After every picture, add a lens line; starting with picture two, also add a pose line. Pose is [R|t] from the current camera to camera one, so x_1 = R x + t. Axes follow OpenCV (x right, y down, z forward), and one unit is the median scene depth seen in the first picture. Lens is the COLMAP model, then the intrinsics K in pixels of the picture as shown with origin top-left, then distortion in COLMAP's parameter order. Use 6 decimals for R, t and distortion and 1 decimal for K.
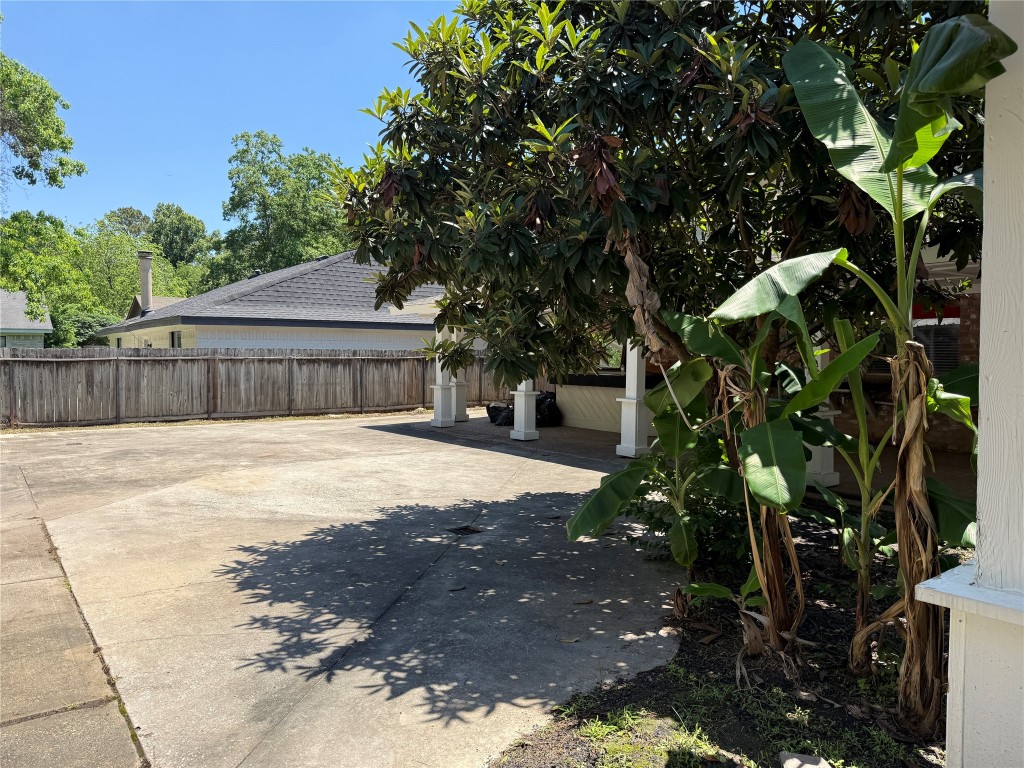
lens RADIAL K [[721.2, 0, 513.0], [0, 721.2, 383.2], [0, 0, 1]] dist [0.061376, -0.071535]
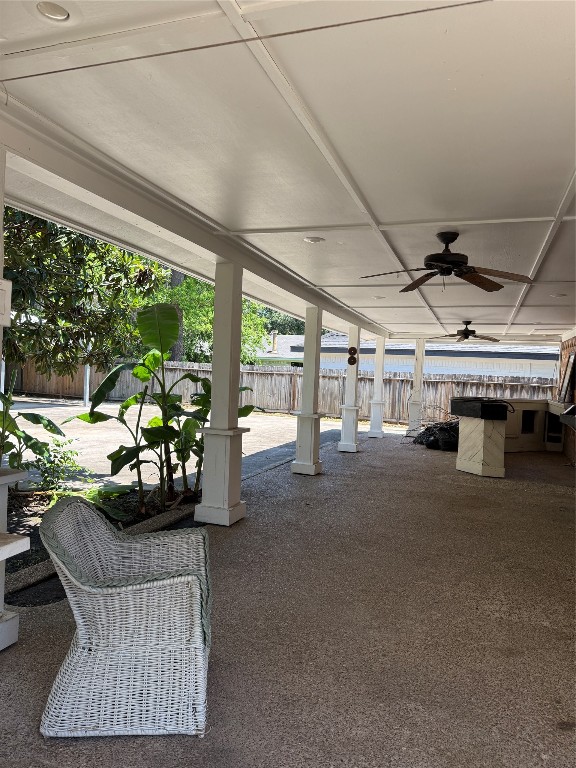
lens RADIAL K [[540.9, 0, 286.8], [0, 540.9, 388.9], [0, 0, 1]] dist [0.061376, -0.071535]
pose [[0.542684, 0.051767, -0.838340, 0.489997], [-0.082554, 0.996554, 0.008097, -0.010780], [0.835870, 0.064815, 0.545087, 0.373161]]
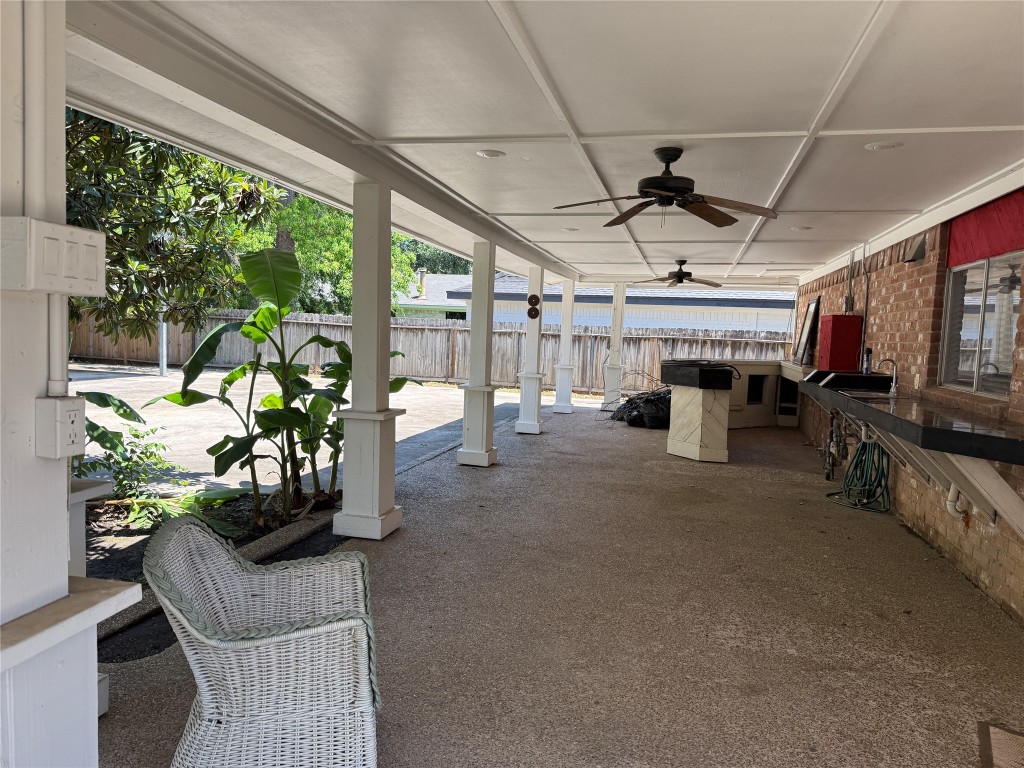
lens RADIAL K [[721.2, 0, 502.1], [0, 721.2, 389.9], [0, 0, 1]] dist [0.061376, -0.071535]
pose [[0.615180, 0.093872, -0.782778, 0.485842], [-0.073057, 0.995402, 0.061955, -0.014505], [0.784994, 0.019074, 0.619209, 0.367098]]
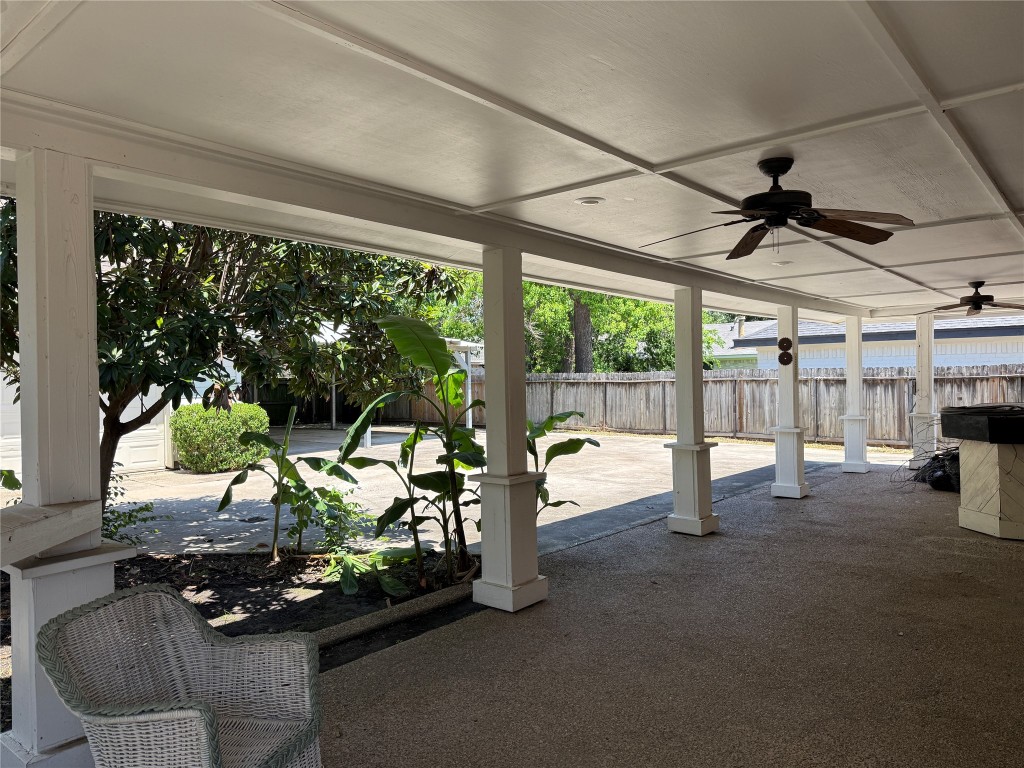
lens RADIAL K [[721.2, 0, 507.6], [0, 721.2, 377.3], [0, 0, 1]] dist [0.061376, -0.071535]
pose [[0.208538, -0.003881, -0.978007, 0.505081], [-0.021719, 0.999727, -0.008598, -0.020533], [0.977773, 0.023035, 0.208396, 0.450375]]
